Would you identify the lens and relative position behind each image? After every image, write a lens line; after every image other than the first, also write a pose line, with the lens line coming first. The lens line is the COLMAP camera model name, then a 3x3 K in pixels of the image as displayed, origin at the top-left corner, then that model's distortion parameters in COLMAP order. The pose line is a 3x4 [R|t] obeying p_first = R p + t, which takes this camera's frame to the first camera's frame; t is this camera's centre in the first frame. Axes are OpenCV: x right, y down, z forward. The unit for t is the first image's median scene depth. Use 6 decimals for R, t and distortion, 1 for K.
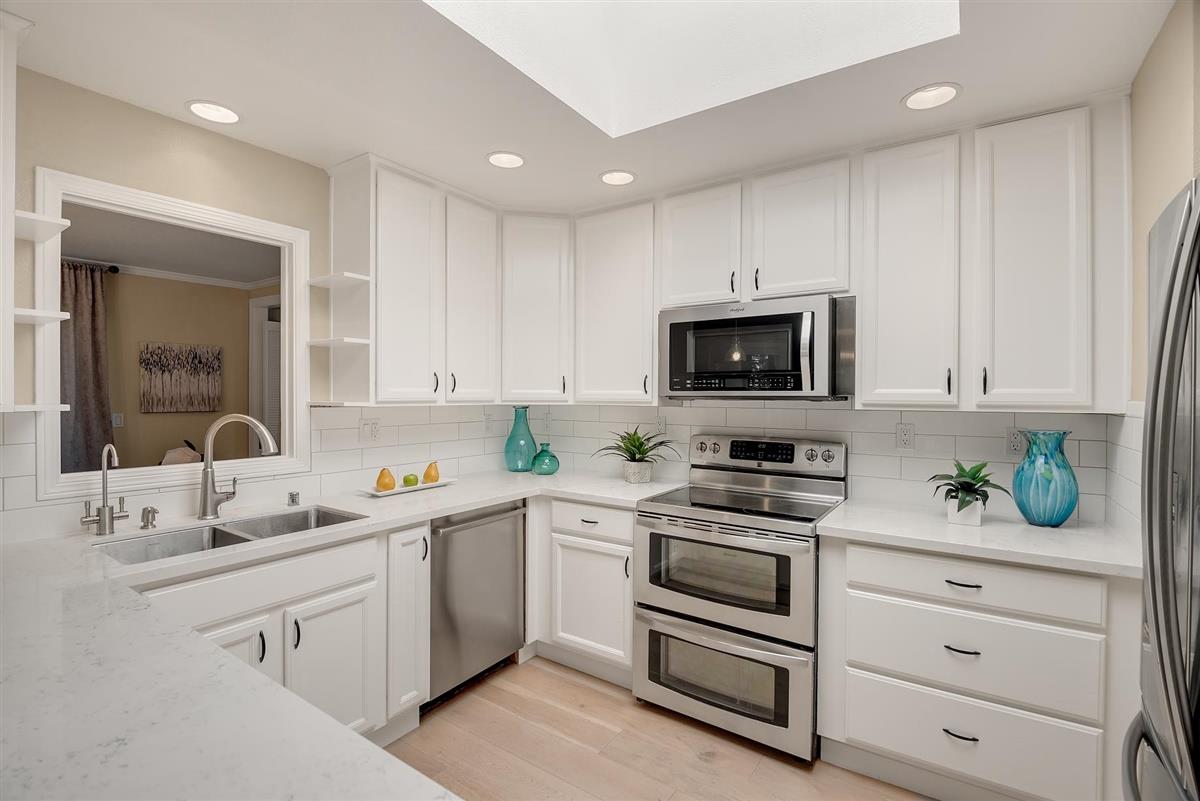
lens RADIAL K [[534.6, 0, 595.6], [0, 534.6, 399.7], [0, 0, 1]] dist [-0.008135, -0.002589]
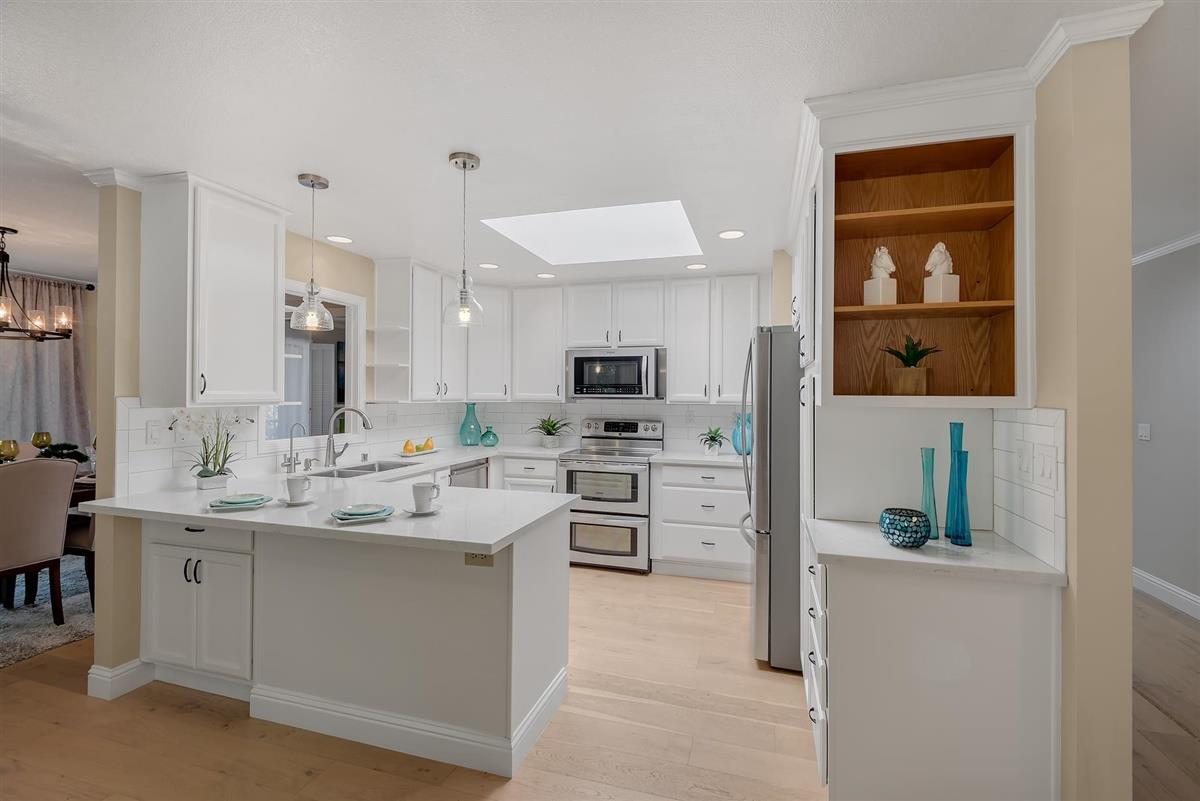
lens RADIAL K [[534.6, 0, 597.4], [0, 534.6, 393.0], [0, 0, 1]] dist [-0.008135, -0.002589]
pose [[0.953948, 0.003118, 0.299957, -0.356385], [0.000120, 0.999942, -0.010778, -0.000805], [-0.299973, 0.010317, 0.953892, -0.818349]]
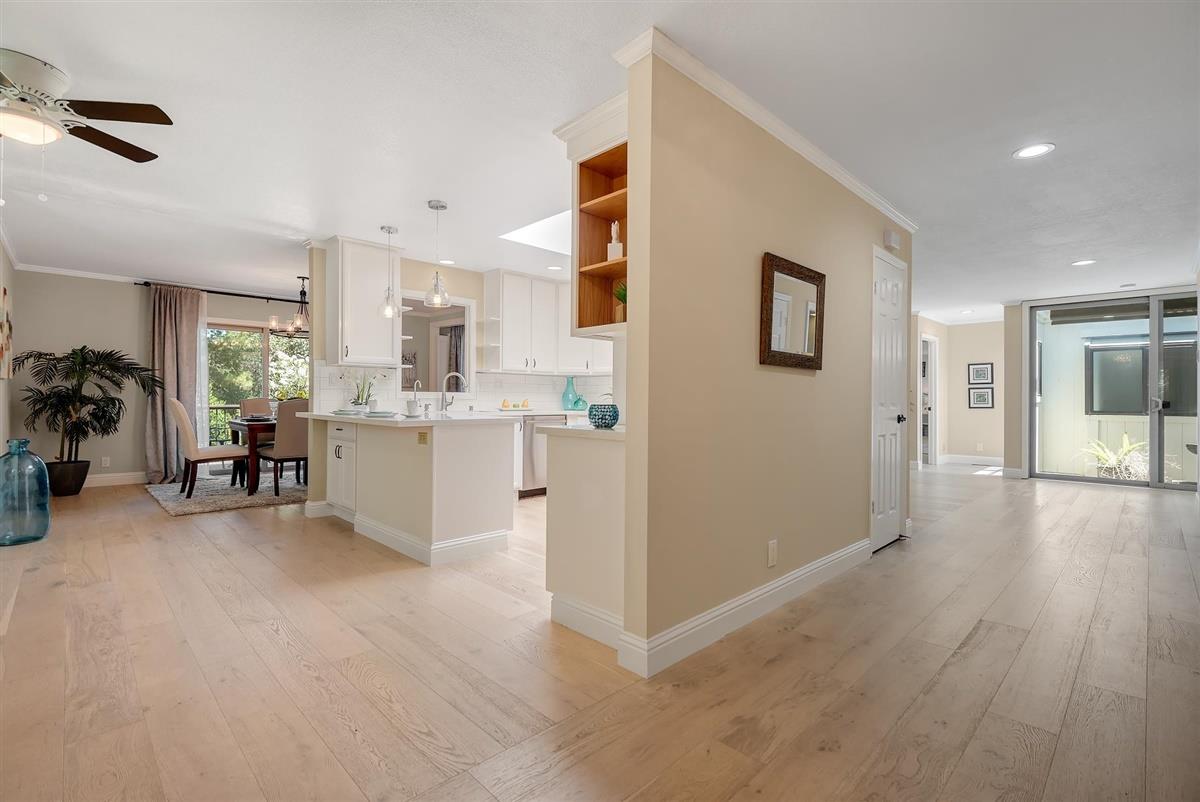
lens RADIAL K [[534.6, 0, 600.0], [0, 534.6, 408.4], [0, 0, 1]] dist [-0.008135, -0.002589]
pose [[0.982388, 0.006386, -0.186742, 0.477537], [-0.004952, 0.999955, 0.008141, 0.156372], [0.186786, -0.007073, 0.982375, -1.299123]]
